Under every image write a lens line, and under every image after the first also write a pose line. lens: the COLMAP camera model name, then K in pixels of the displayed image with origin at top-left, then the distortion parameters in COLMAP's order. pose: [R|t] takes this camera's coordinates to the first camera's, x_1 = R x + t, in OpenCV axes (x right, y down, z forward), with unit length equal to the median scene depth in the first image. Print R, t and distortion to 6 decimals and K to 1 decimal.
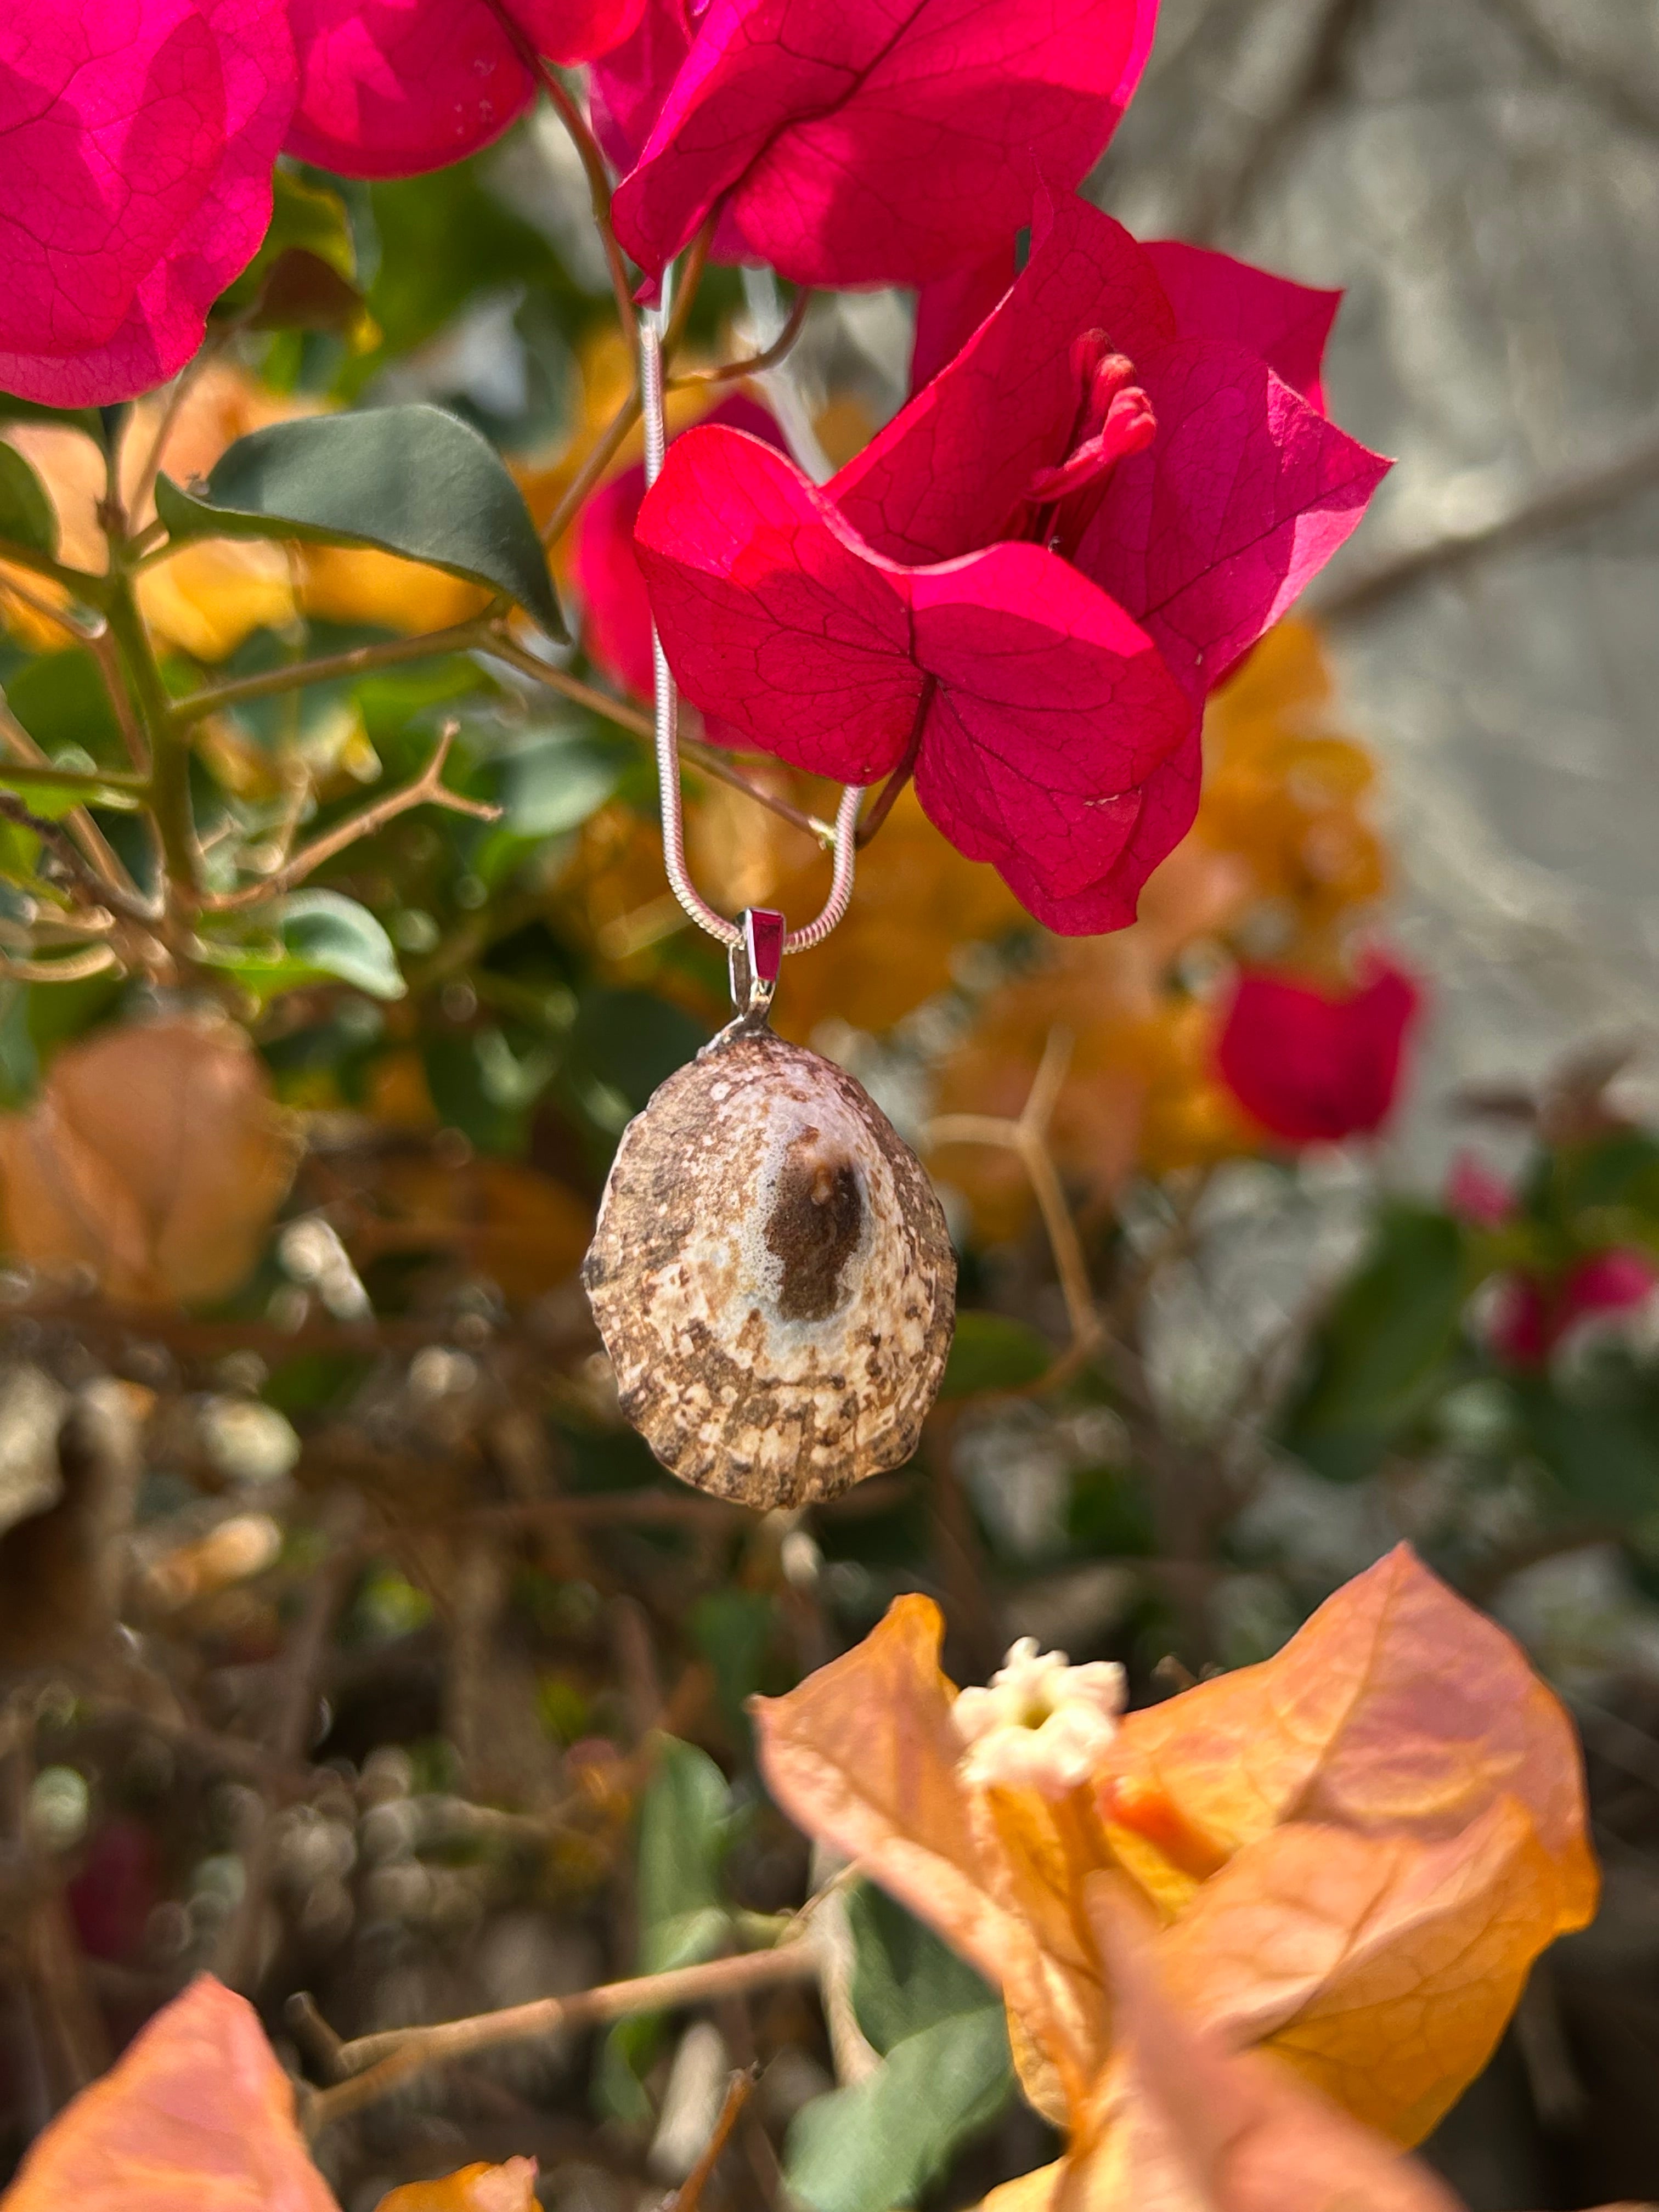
lens RADIAL K [[2518.1, 0, 842.9], [0, 2518.1, 1105.9], [0, 0, 1]] dist [0.140362, 0.000000]
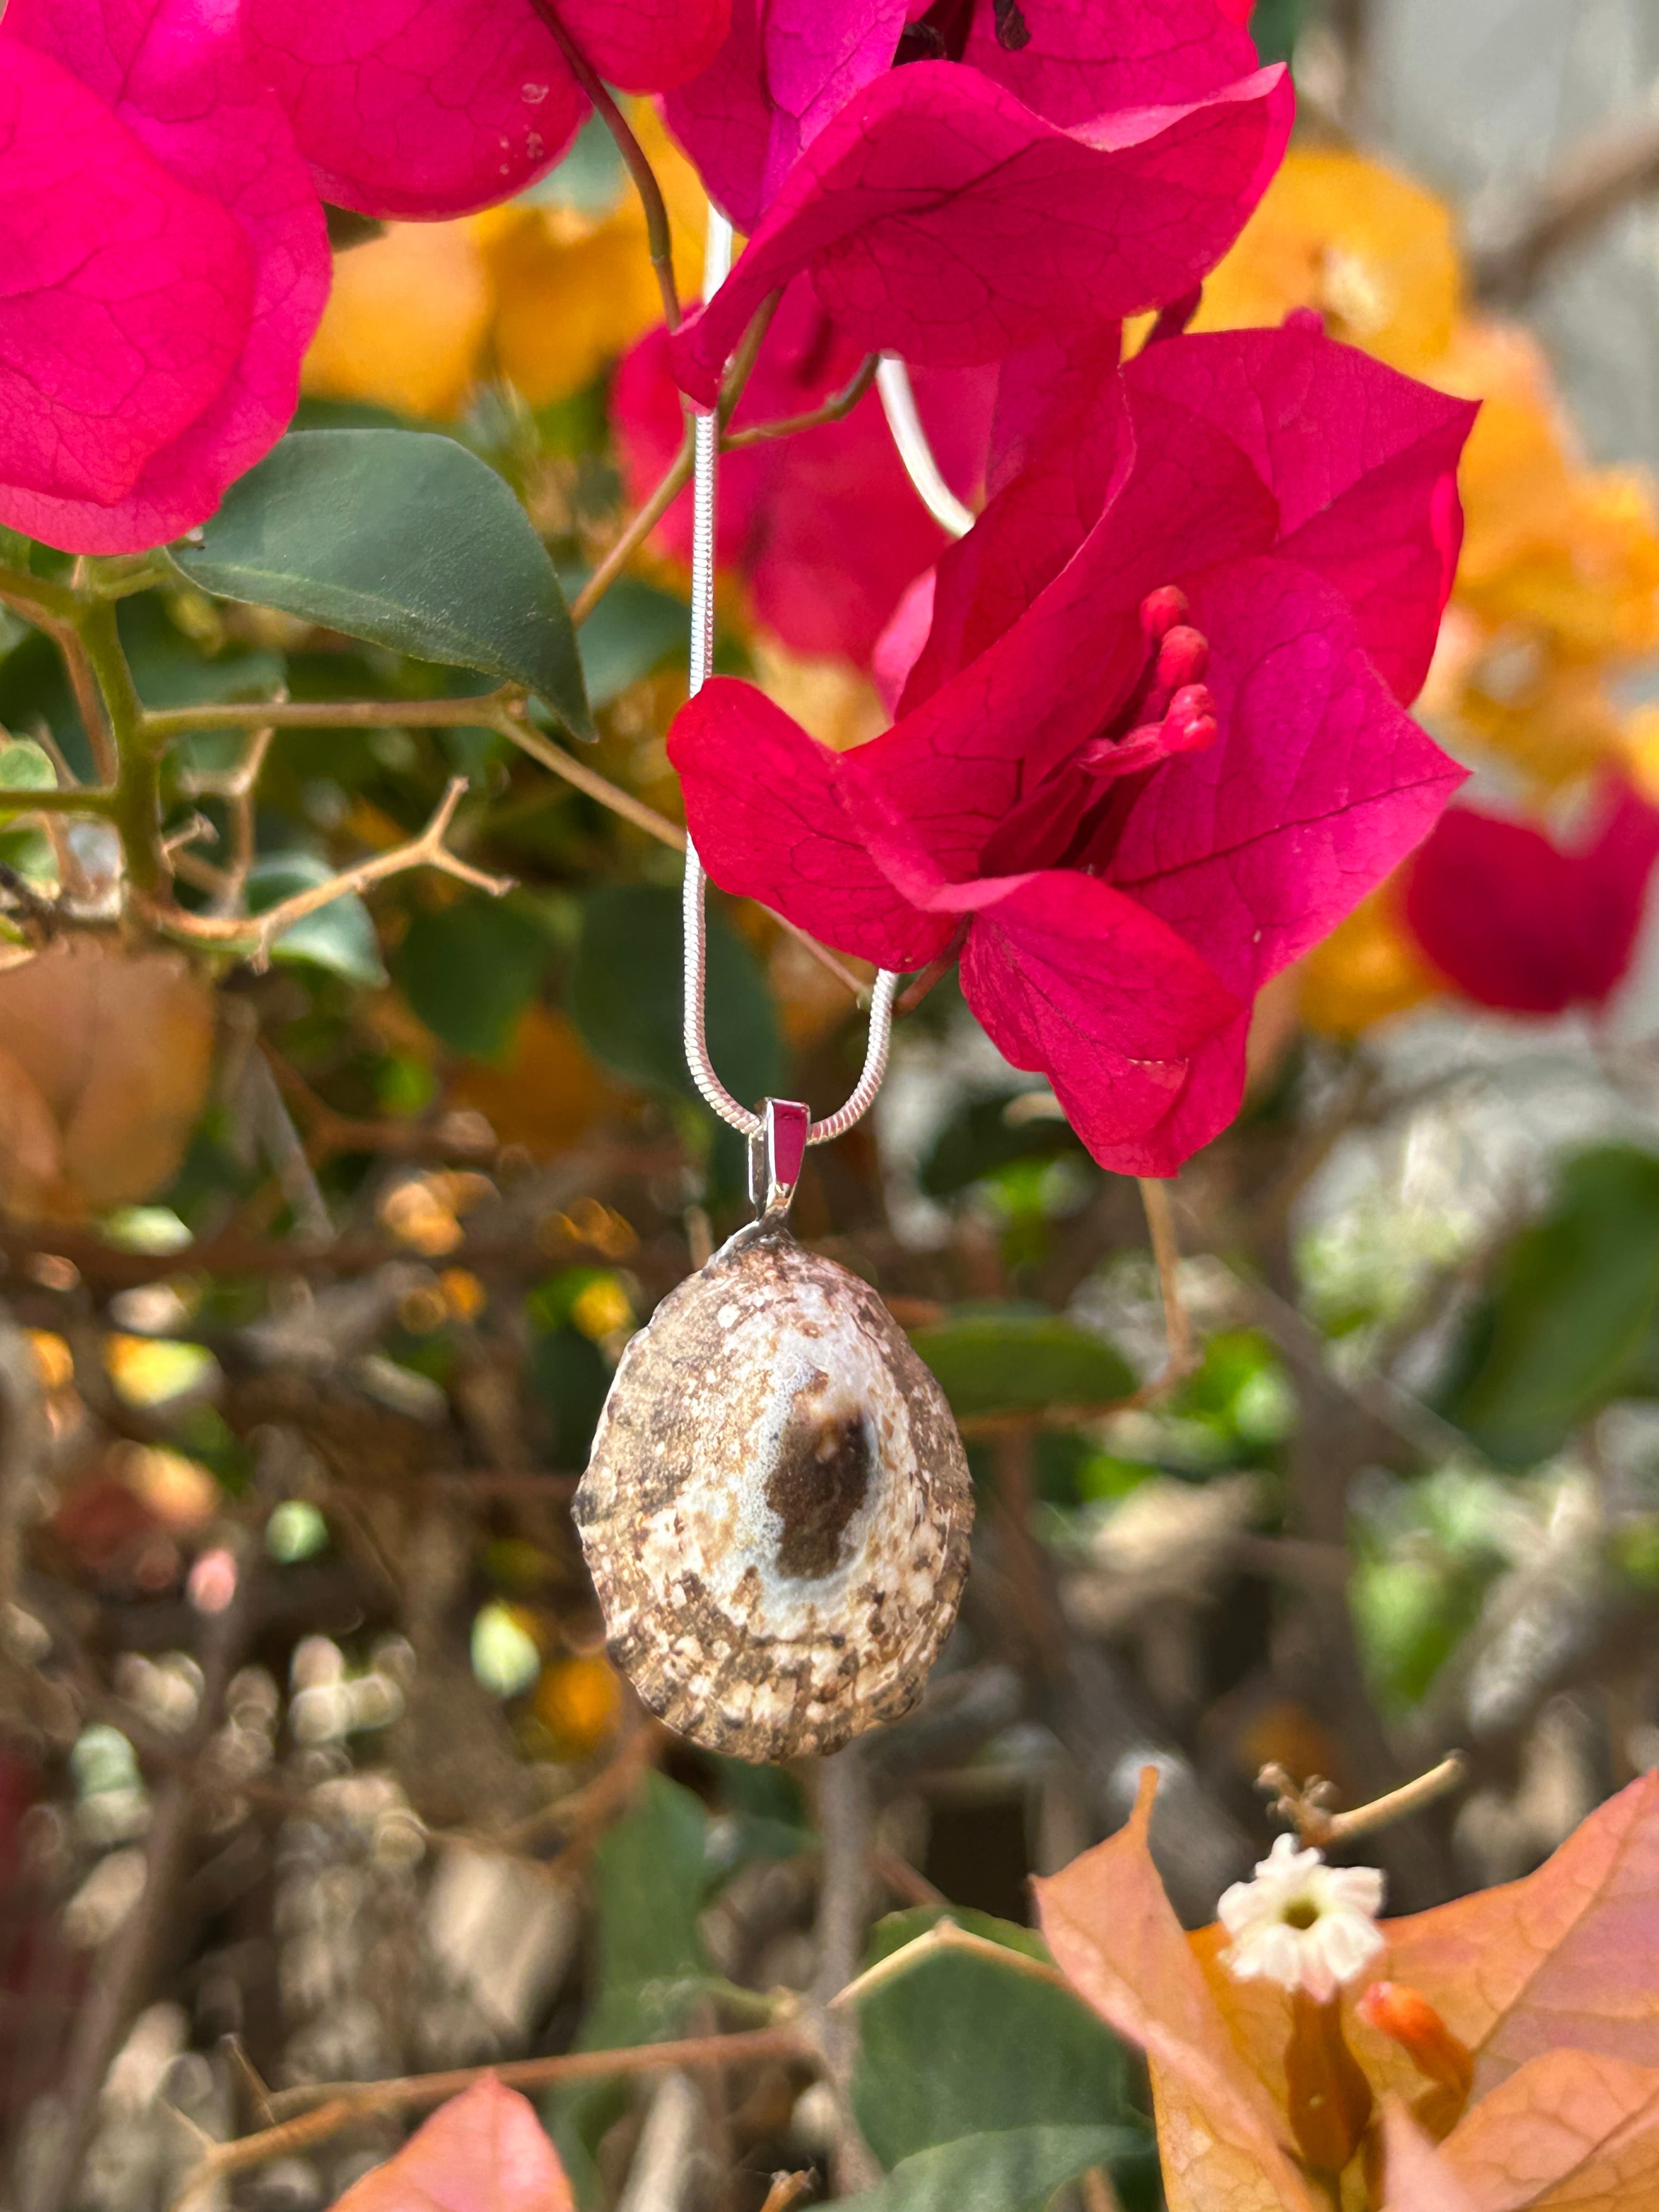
lens RADIAL K [[3405.9, 0, 784.4], [0, 3405.9, 1089.9], [0, 0, 1]] dist [0.139253, 0.000000]
pose [[0.997291, 0.047900, -0.055822, 0.039709], [-0.041792, 0.993501, 0.105877, -0.229186], [0.060530, -0.103258, 0.992811, -0.250451]]
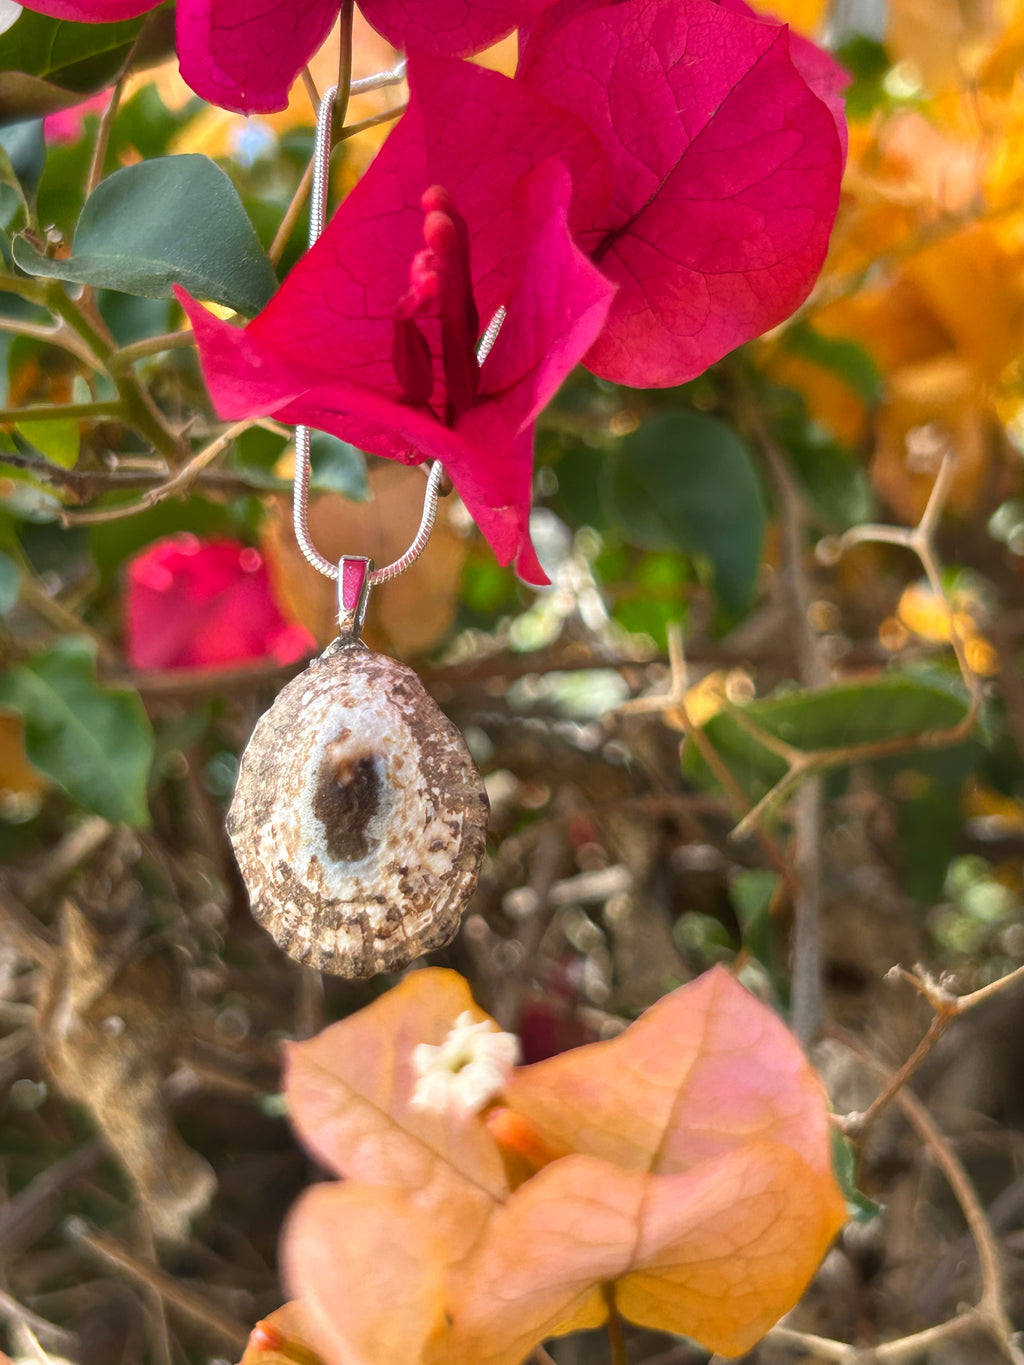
lens RADIAL K [[2101.8, 0, 523.2], [0, 2101.8, 710.2], [0, 0, 1]] dist [0.139253, 0.000000]
pose [[0.932038, -0.021494, -0.361722, 0.520672], [0.086302, 0.982682, 0.163978, -0.192328], [0.351933, -0.184051, 0.917752, -0.077390]]
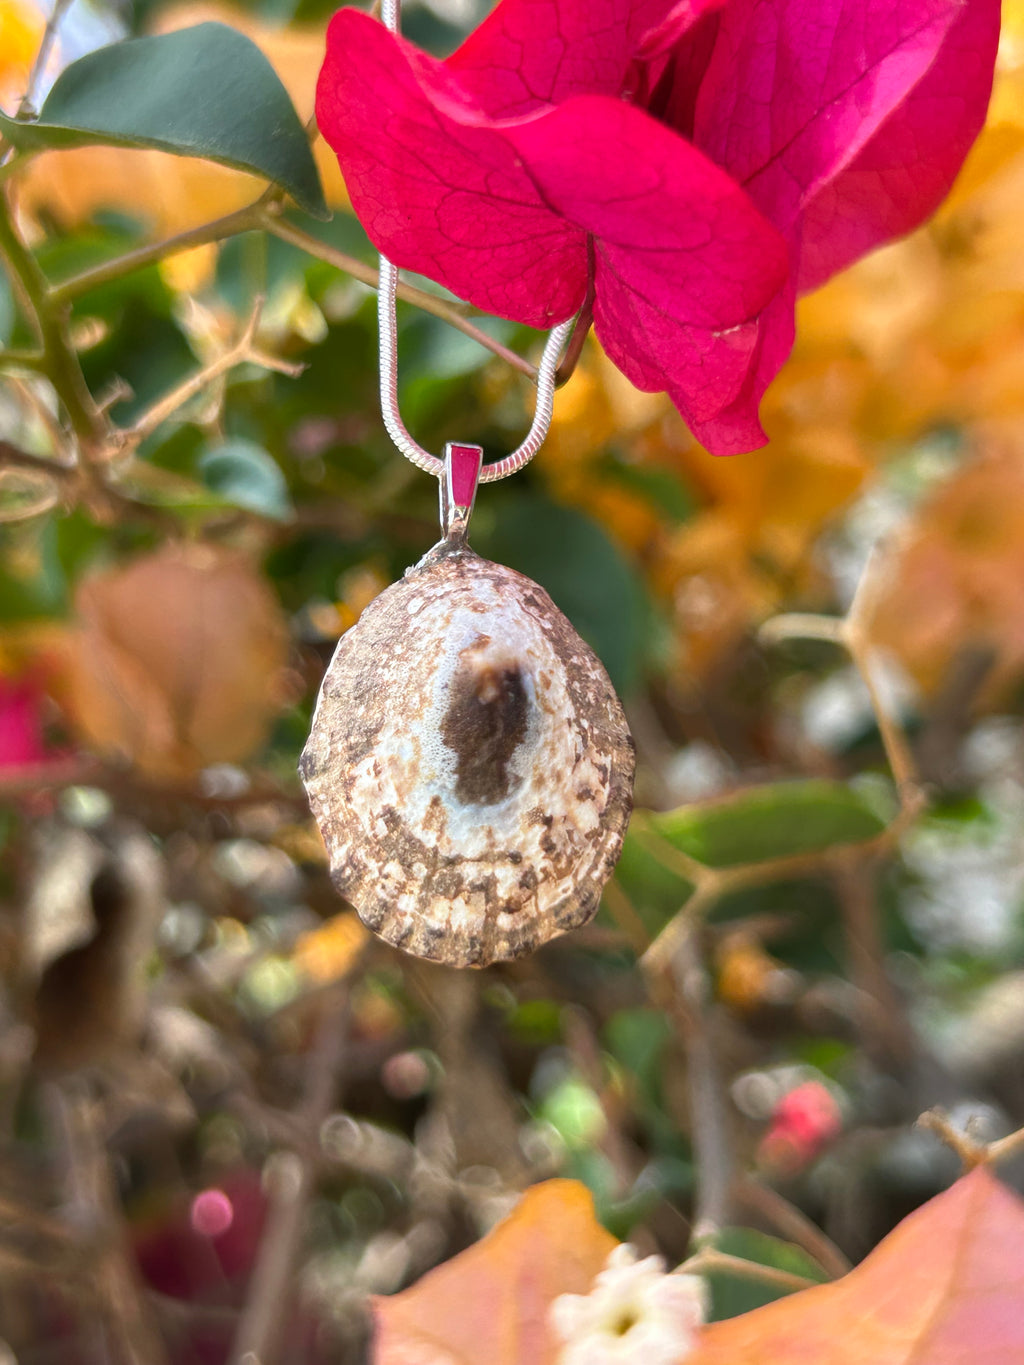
lens RADIAL K [[2101.8, 0, 508.4], [0, 2101.8, 690.9], [0, 0, 1]] dist [0.139253, 0.000000]
pose [[0.984162, -0.028288, -0.175002, 0.163272], [0.036517, 0.998365, 0.043981, -0.007838], [0.173472, -0.049675, 0.983585, 0.065986]]
